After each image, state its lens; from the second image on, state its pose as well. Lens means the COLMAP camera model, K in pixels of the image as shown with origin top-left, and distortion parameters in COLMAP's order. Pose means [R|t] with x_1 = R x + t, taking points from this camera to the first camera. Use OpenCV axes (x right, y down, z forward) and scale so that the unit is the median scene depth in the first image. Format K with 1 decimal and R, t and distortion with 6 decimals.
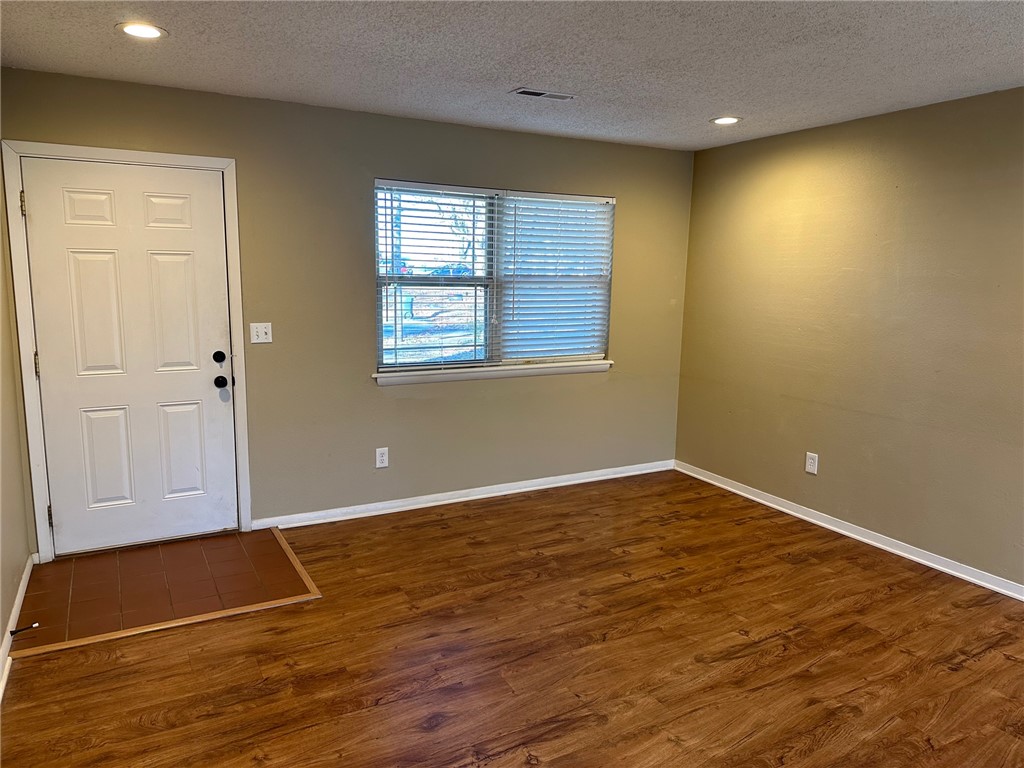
lens RADIAL K [[706.5, 0, 512.0], [0, 706.5, 384.0], [0, 0, 1]] dist [0.078645, -0.110842]
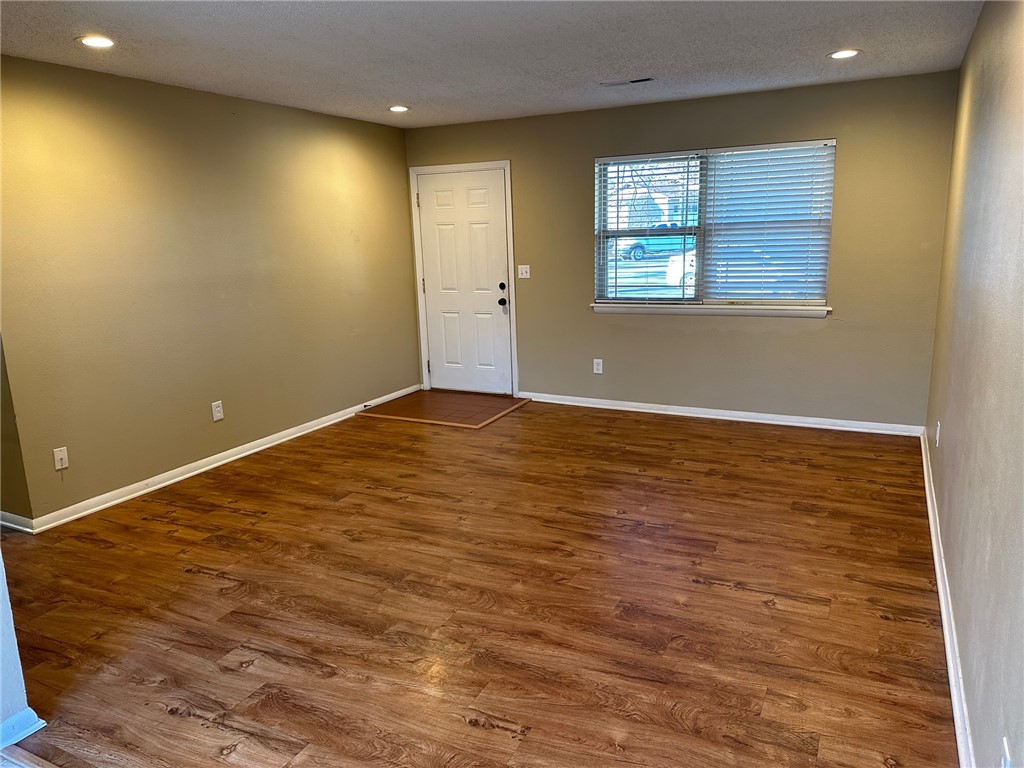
lens RADIAL K [[706.5, 0, 512.0], [0, 706.5, 384.0], [0, 0, 1]] dist [0.078645, -0.110842]
pose [[0.557200, 0.138537, -0.818740, 0.934780], [-0.092673, 0.990200, 0.104480, 0.012313], [0.825191, 0.017659, 0.564578, 0.112326]]
